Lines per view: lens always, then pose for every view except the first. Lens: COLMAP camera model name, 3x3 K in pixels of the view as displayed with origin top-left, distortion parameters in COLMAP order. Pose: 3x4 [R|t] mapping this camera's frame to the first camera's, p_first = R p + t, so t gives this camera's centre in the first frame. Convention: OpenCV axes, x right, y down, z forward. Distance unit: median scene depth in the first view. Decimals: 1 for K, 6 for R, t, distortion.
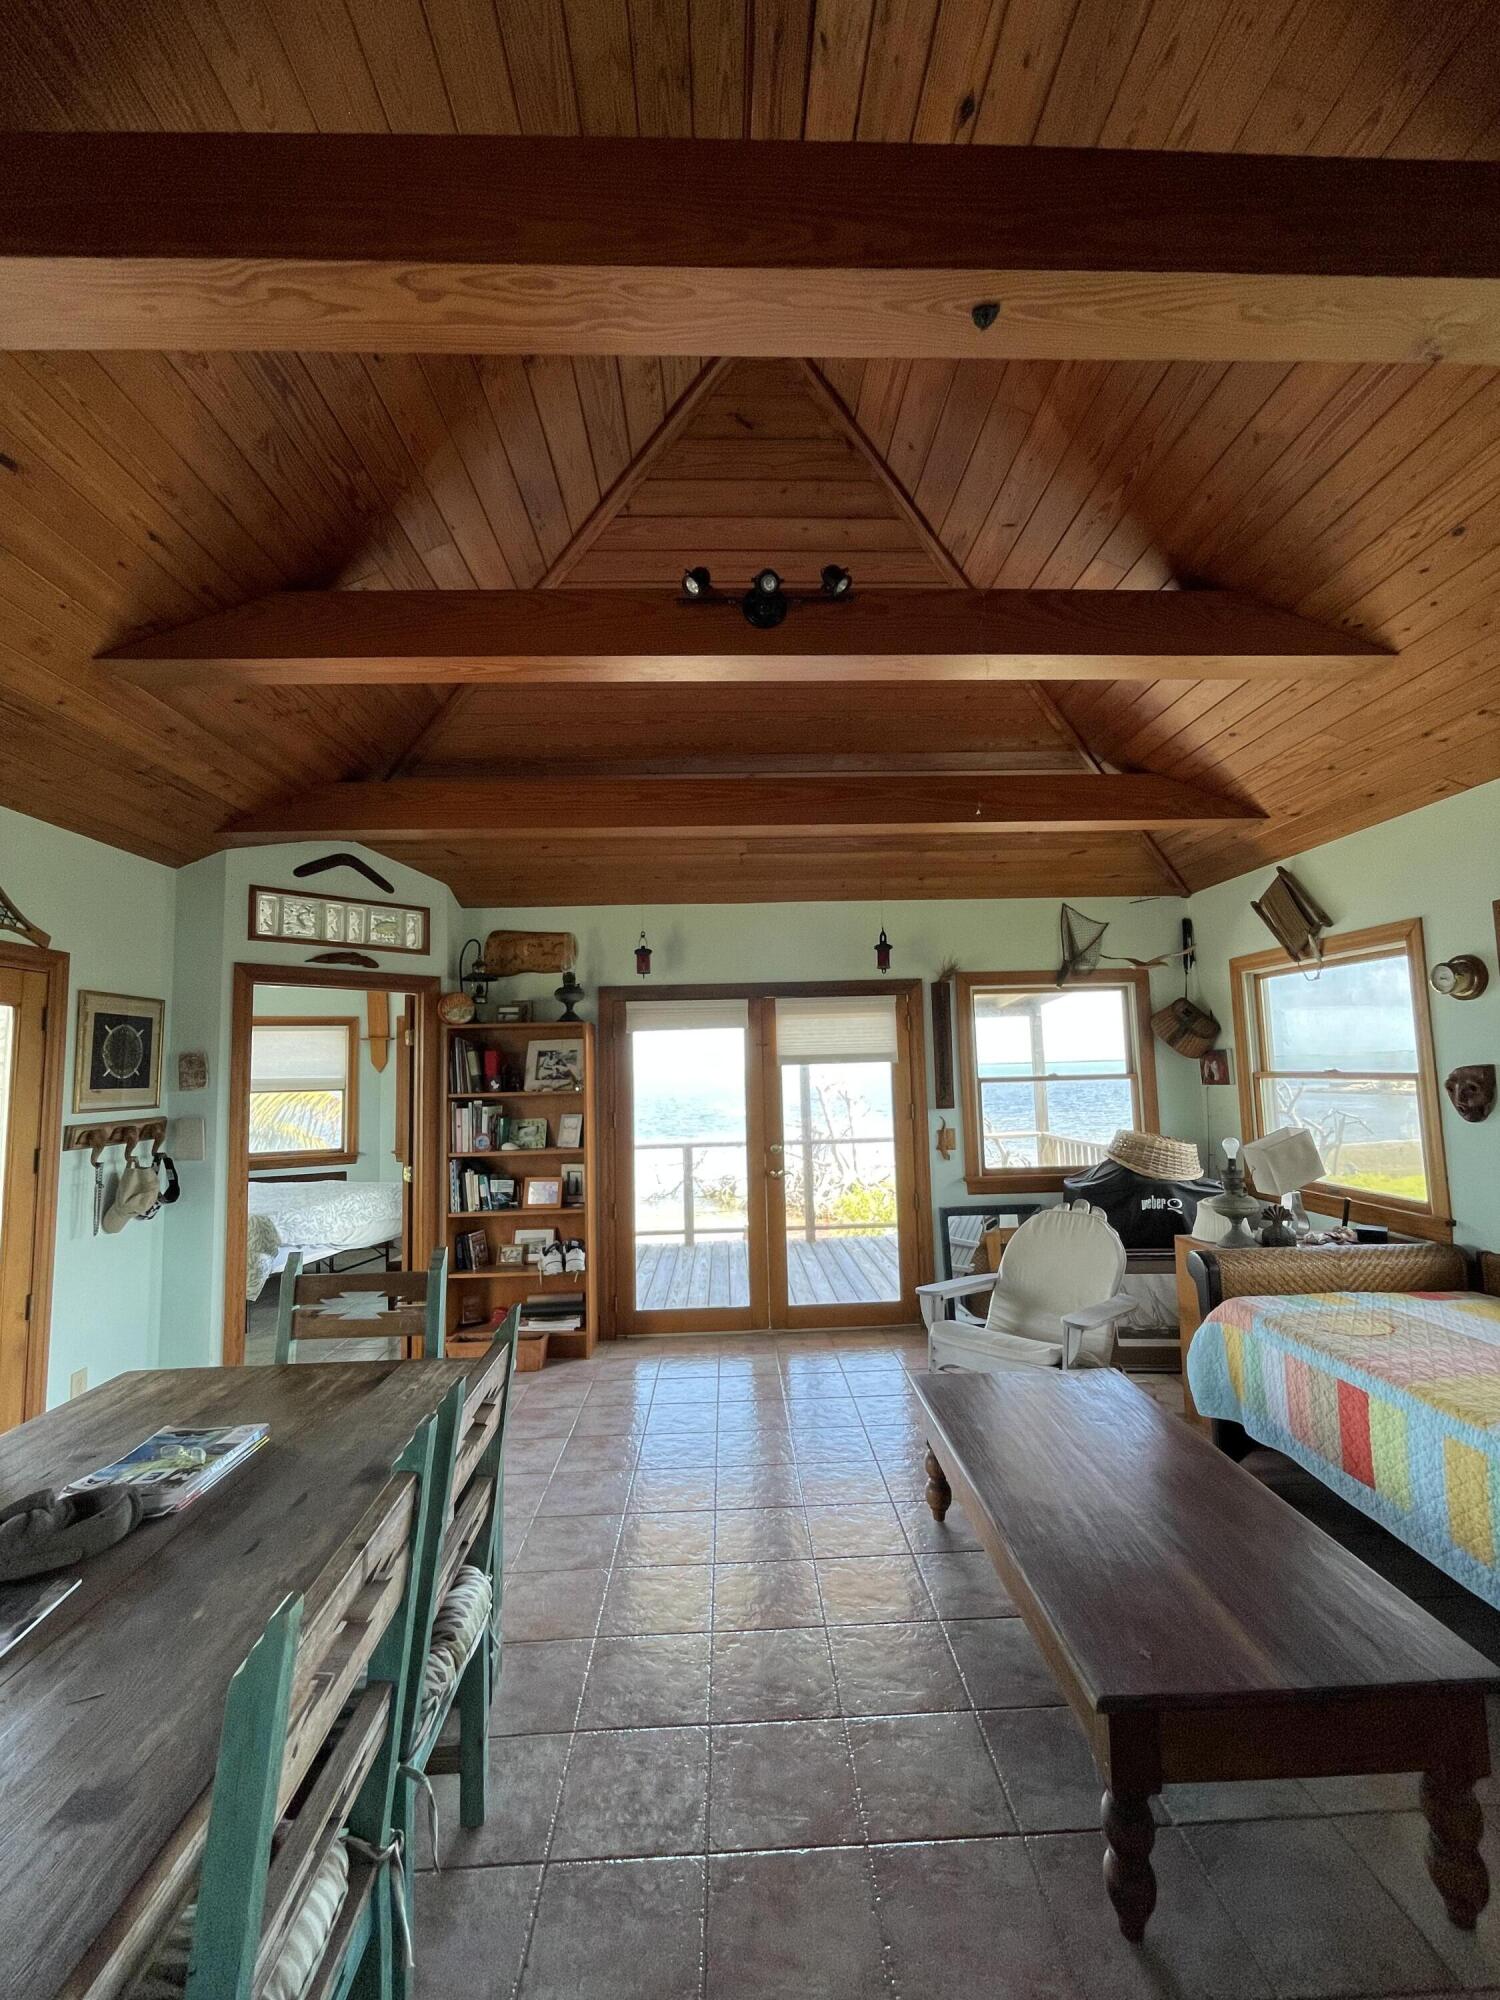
lens RADIAL K [[812.6, 0, 748.8], [0, 812.6, 996.9], [0, 0, 1]] dist [-0.002802, 0.000674]
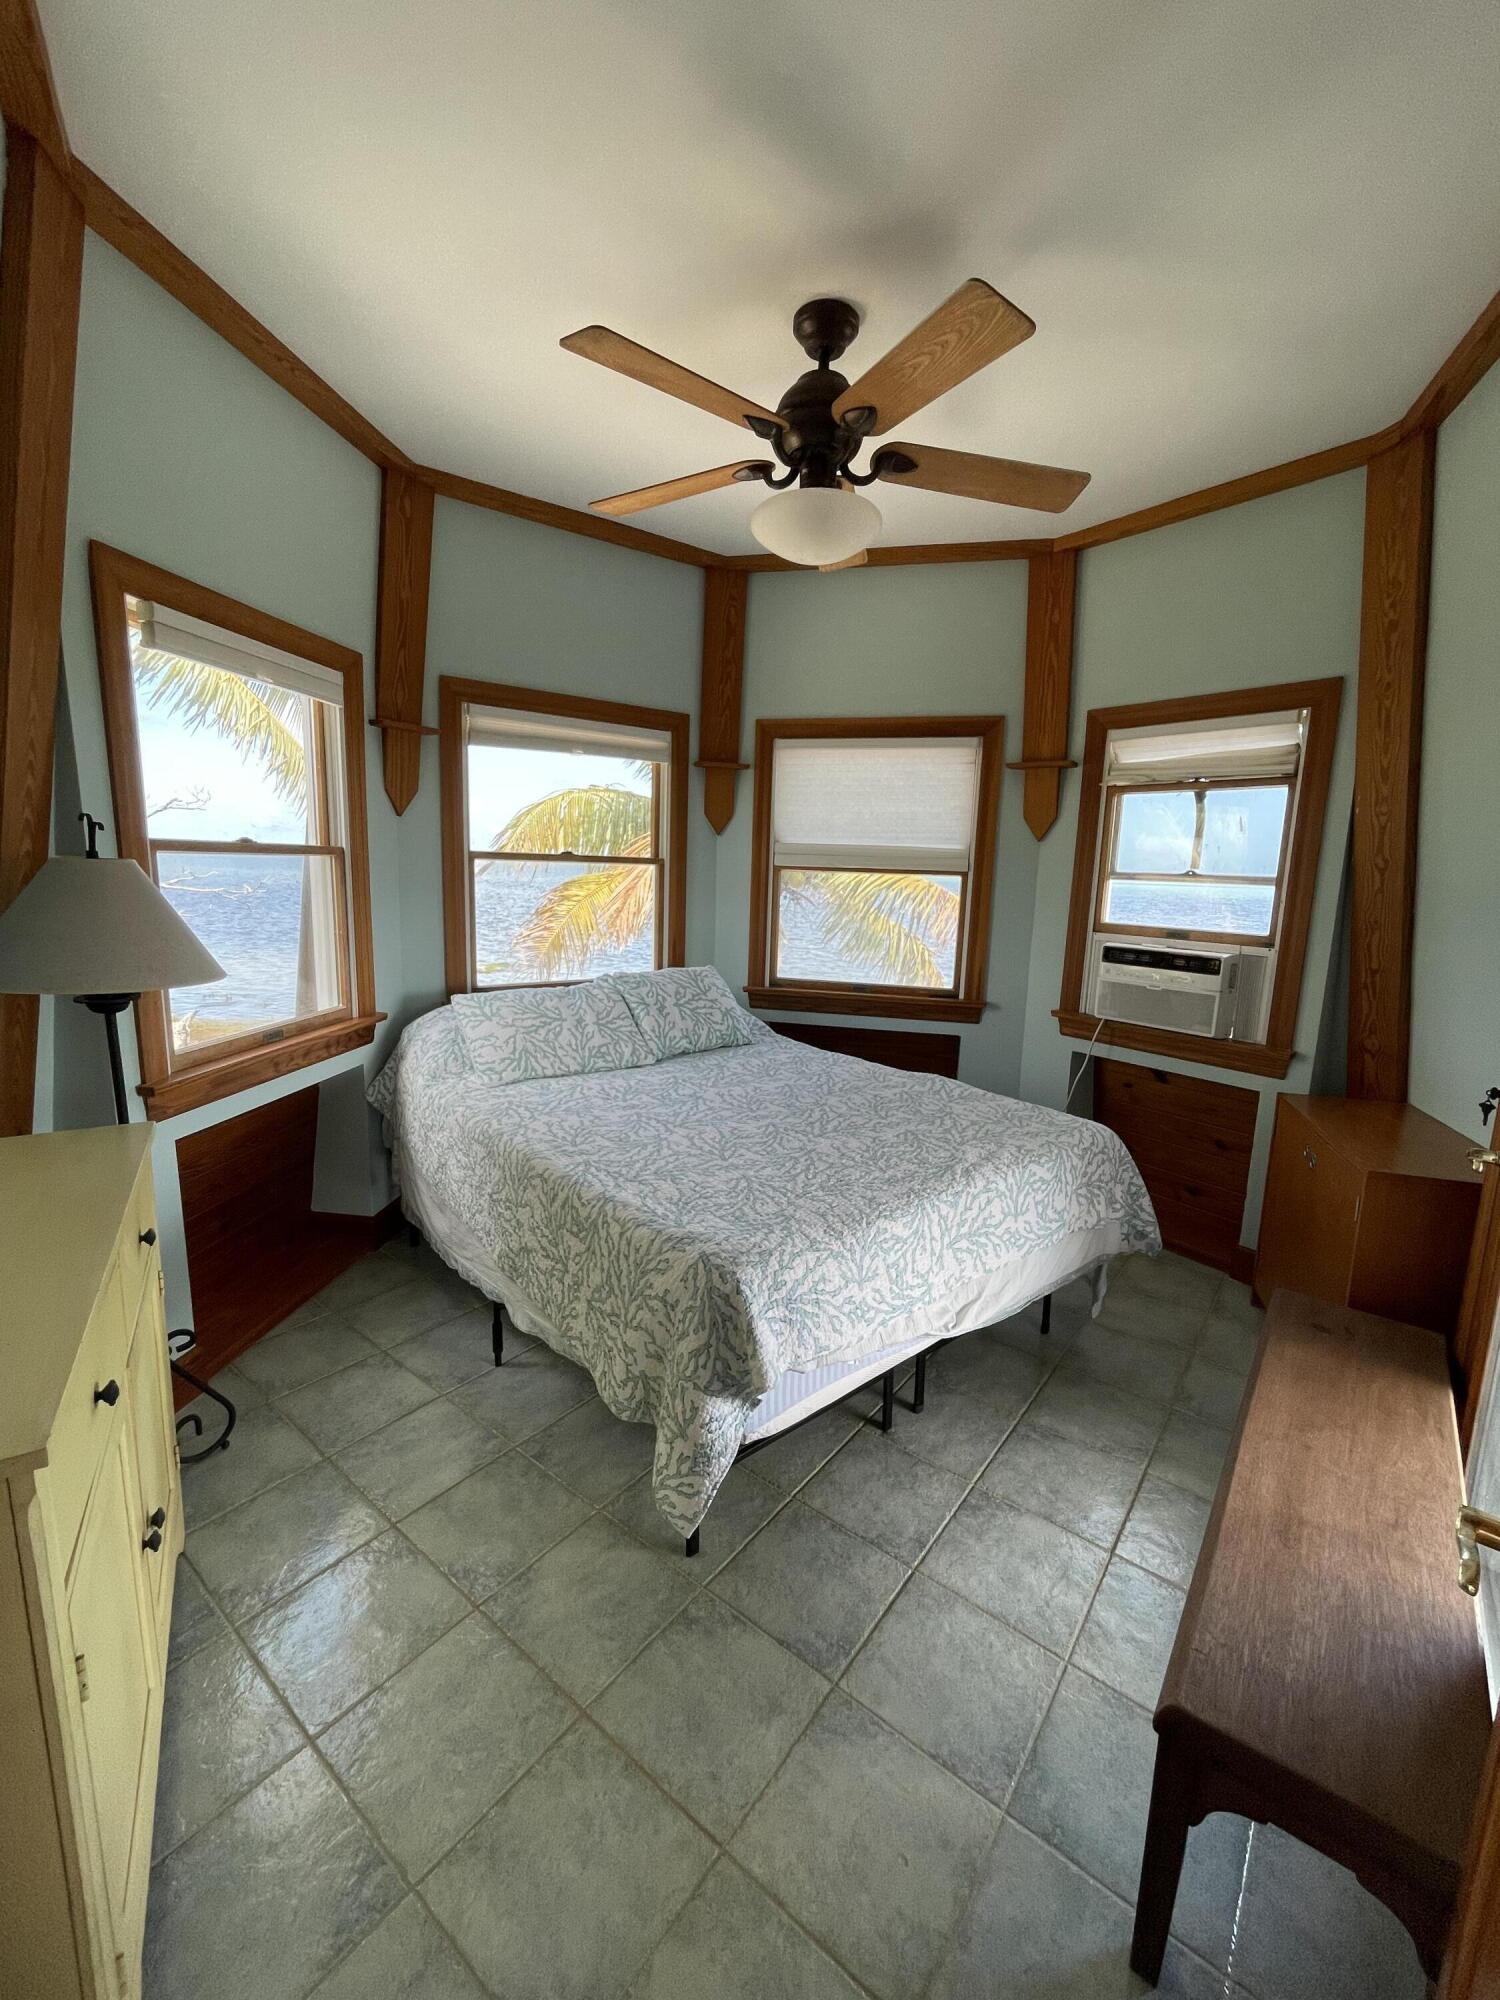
lens RADIAL K [[812.6, 0, 753.9], [0, 812.6, 997.7], [0, 0, 1]] dist [-0.002802, 0.000674]
pose [[0.767981, 0.151097, -0.622394, -0.454637], [0.006929, 0.969757, 0.243975, 0.107366], [0.640435, -0.191681, 0.743708, 0.874358]]
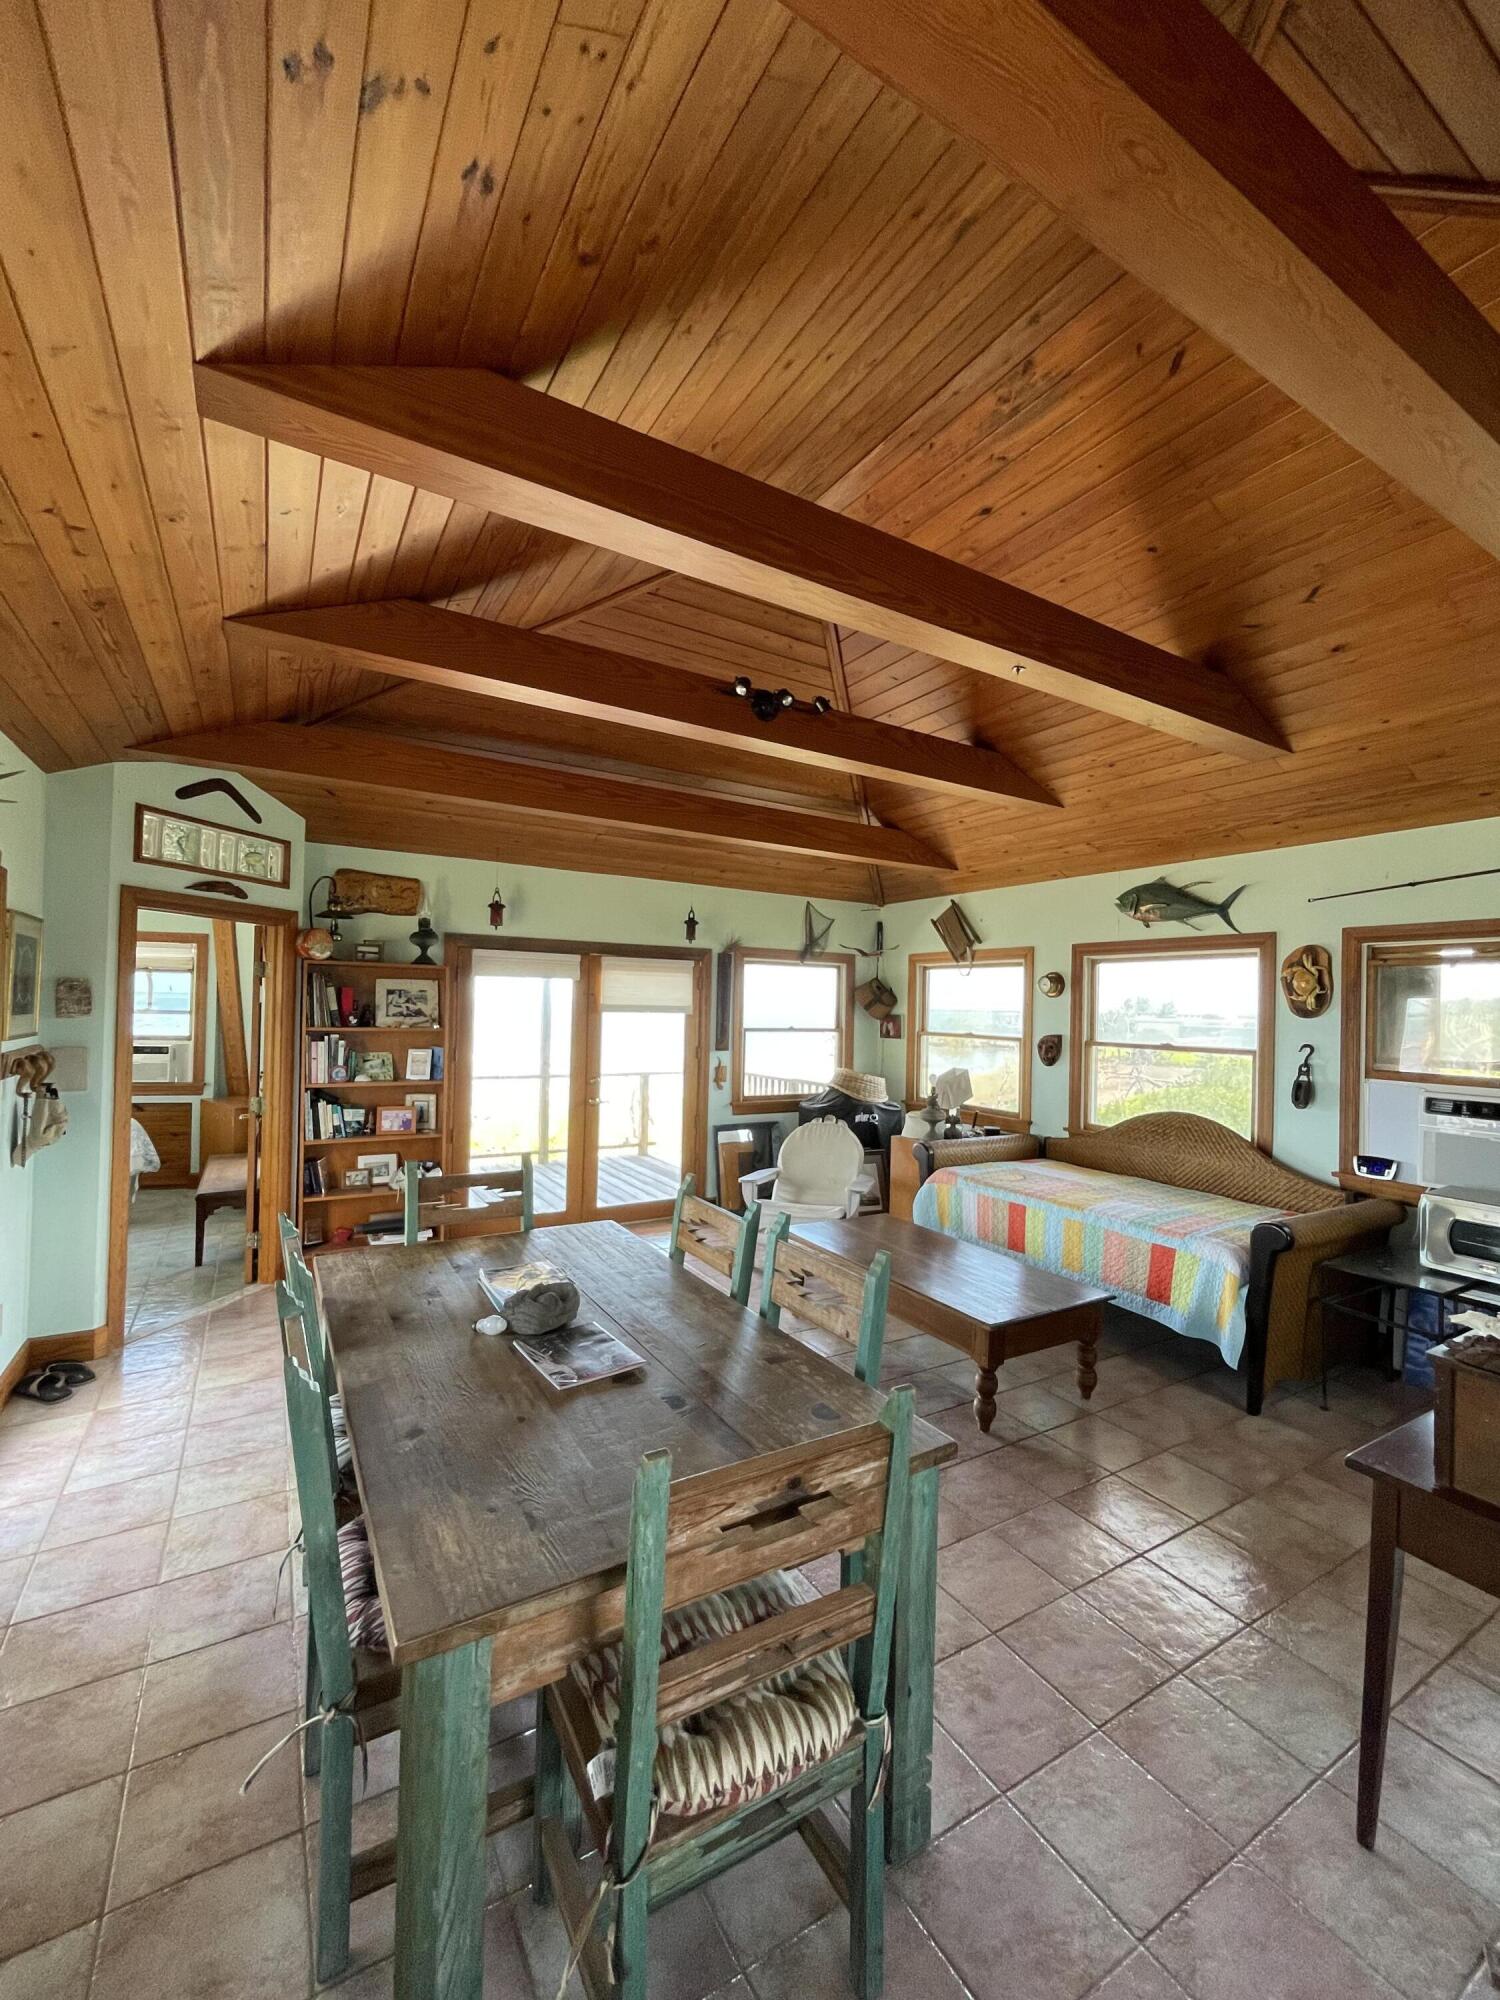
lens RADIAL K [[812.6, 0, 746.8], [0, 812.6, 996.2], [0, 0, 1]] dist [-0.002802, 0.000674]
pose [[0.875453, 0.052328, 0.480462, -0.371882], [-0.089424, 0.994494, 0.054629, -0.025097], [-0.474958, -0.090790, 0.875313, -0.157903]]
